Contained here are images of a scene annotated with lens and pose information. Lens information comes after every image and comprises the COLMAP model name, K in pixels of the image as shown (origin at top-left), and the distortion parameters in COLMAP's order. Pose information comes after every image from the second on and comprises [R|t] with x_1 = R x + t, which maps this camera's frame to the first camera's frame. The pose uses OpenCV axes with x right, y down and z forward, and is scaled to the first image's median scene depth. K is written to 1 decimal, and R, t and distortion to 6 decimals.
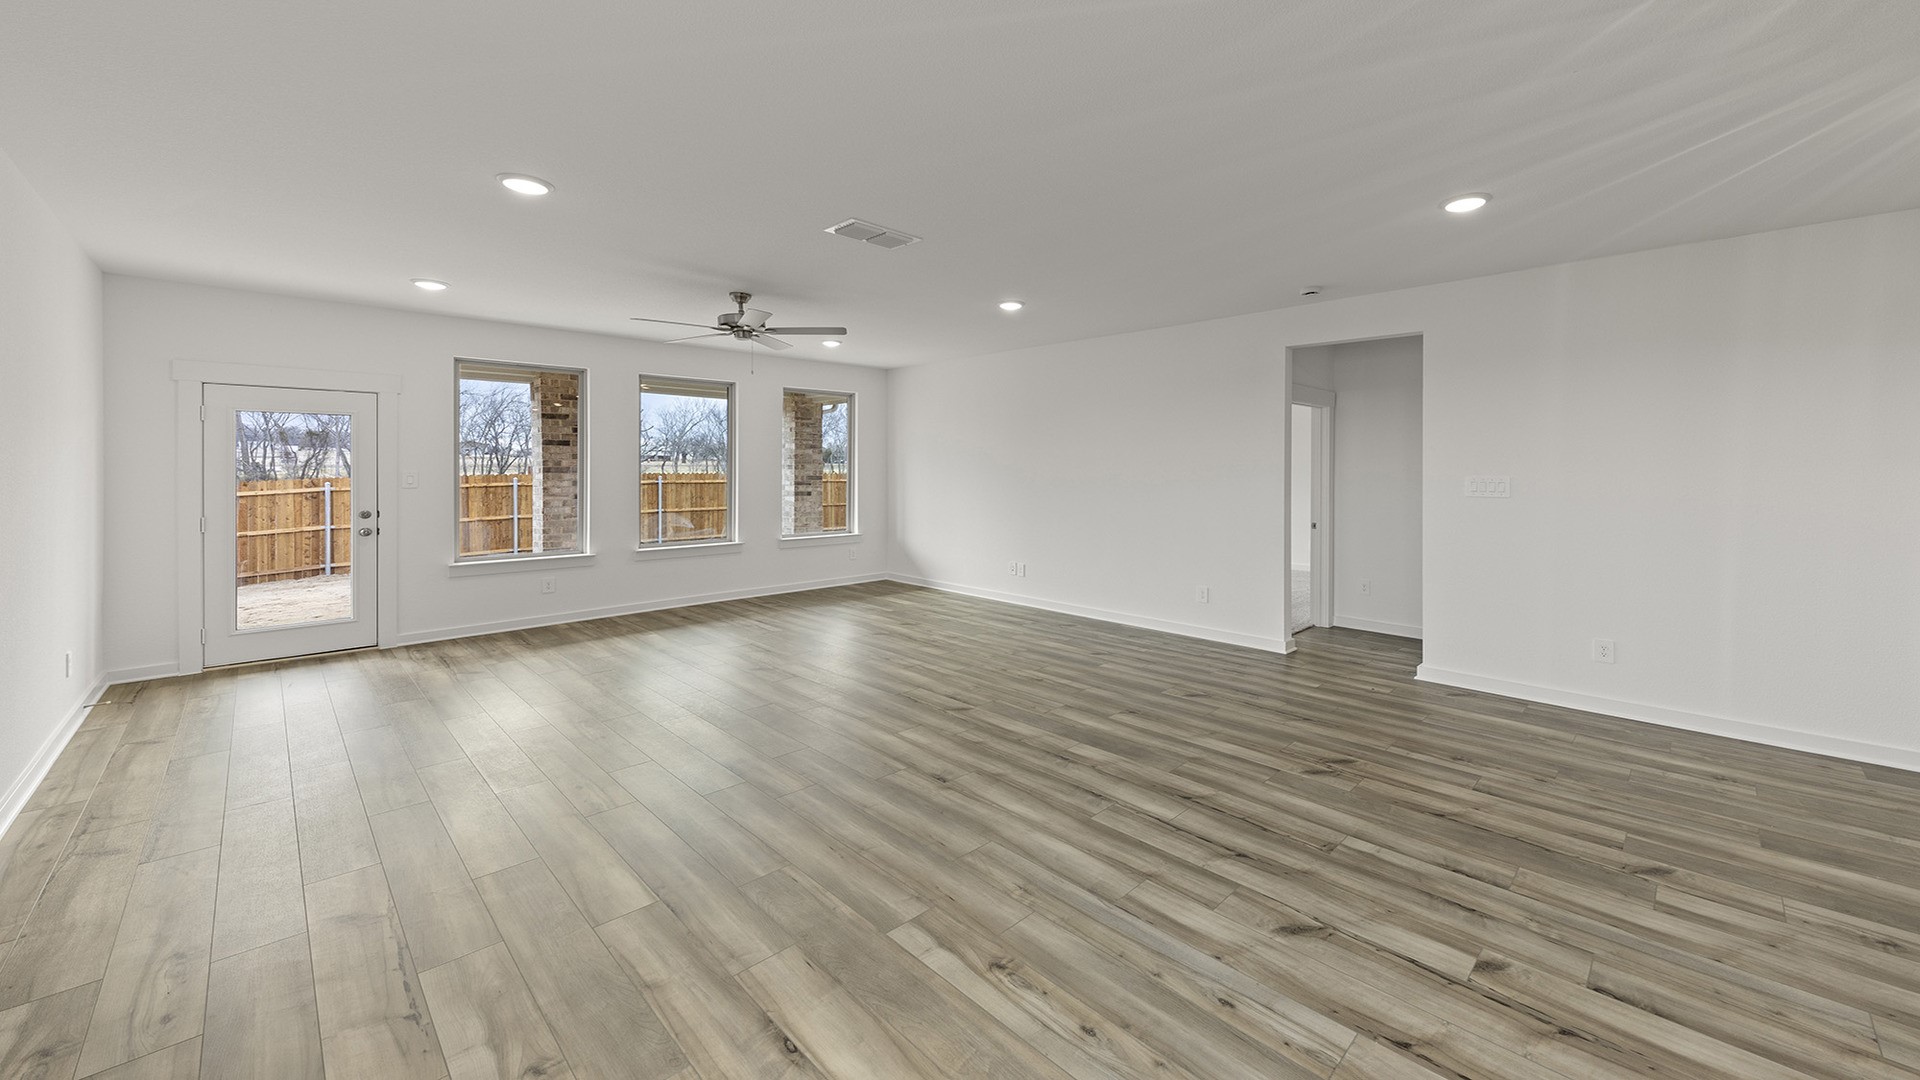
lens RADIAL K [[736.2, 0, 1094.7], [0, 736.2, 463.1], [0, 0, 1]] dist [-0.001285, -0.000457]
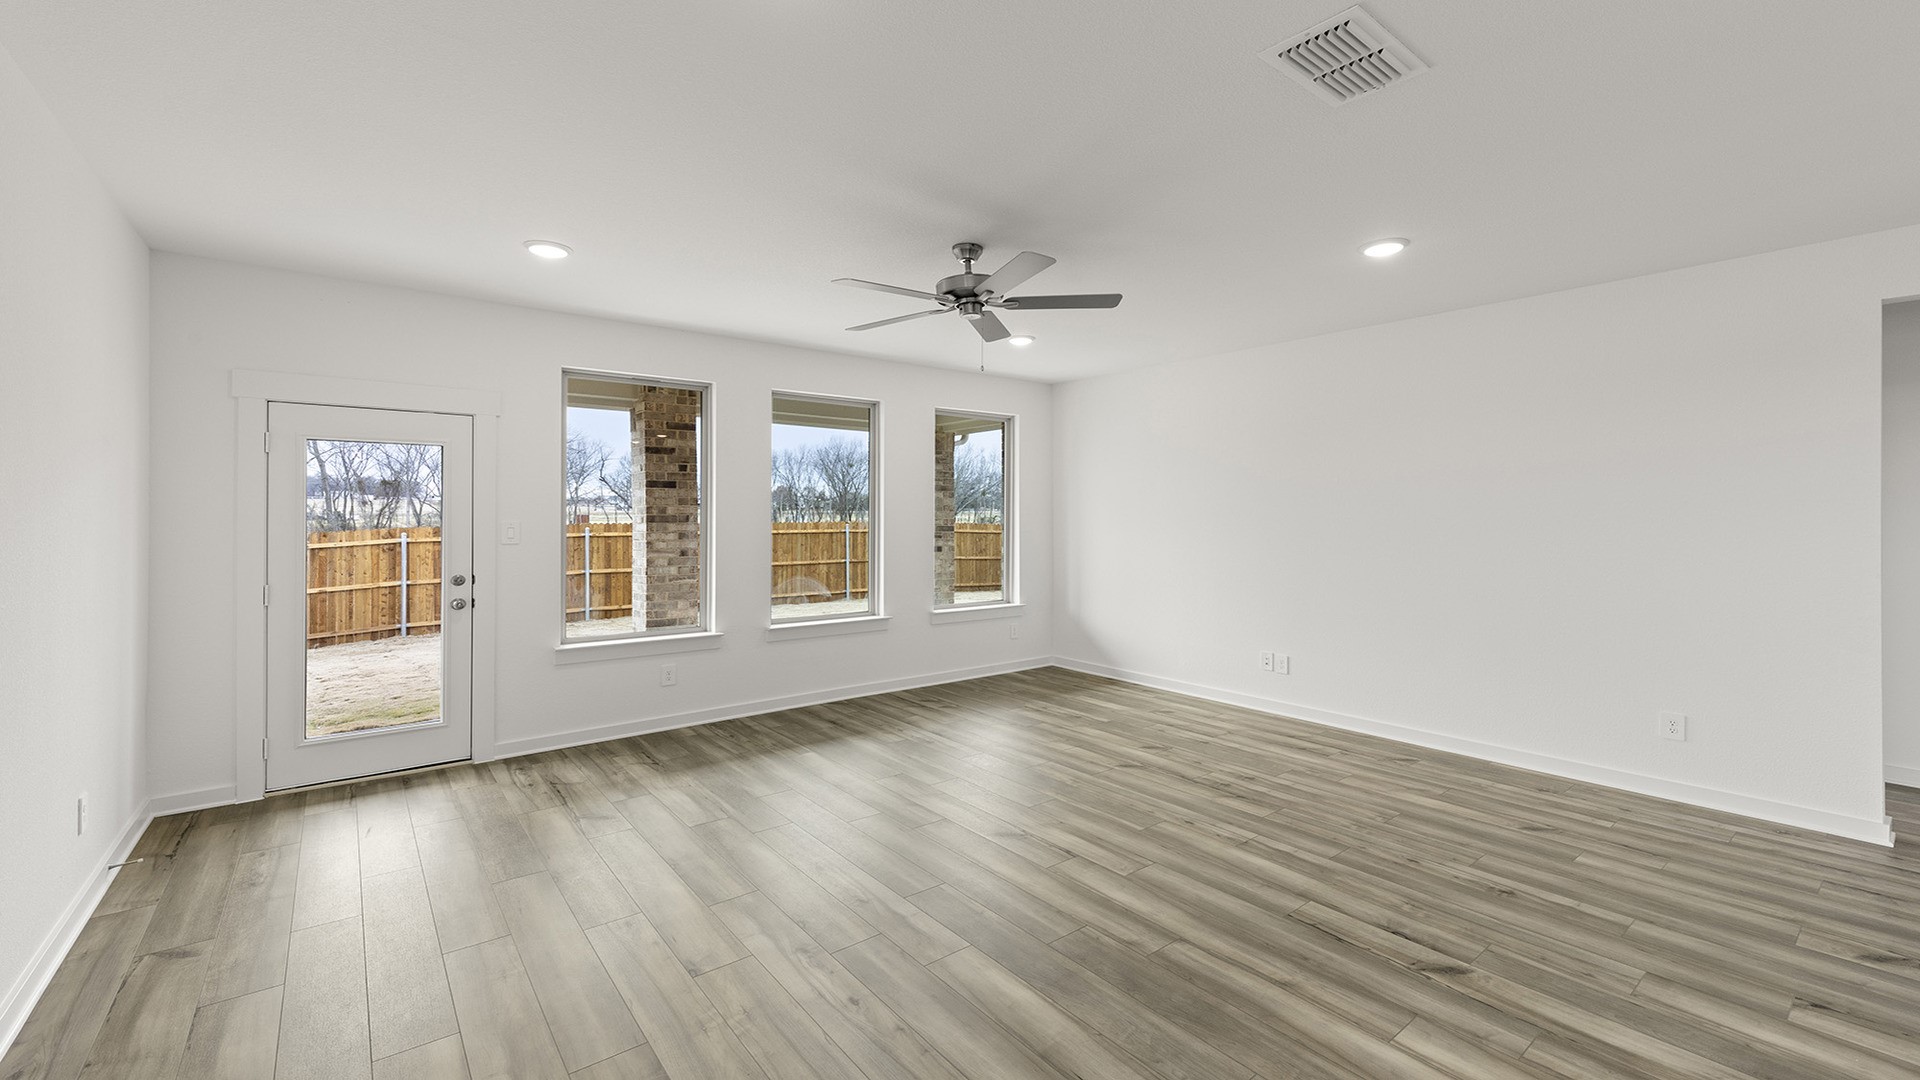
lens RADIAL K [[806.3, 0, 991.8], [0, 806.3, 502.2], [0, 0, 1]] dist [0.002748, 0.000168]
pose [[0.985269, -0.004213, -0.170962, -0.237491], [0.002417, 0.999940, -0.010713, 0.001476], [0.170997, 0.010142, 0.985219, 0.213544]]
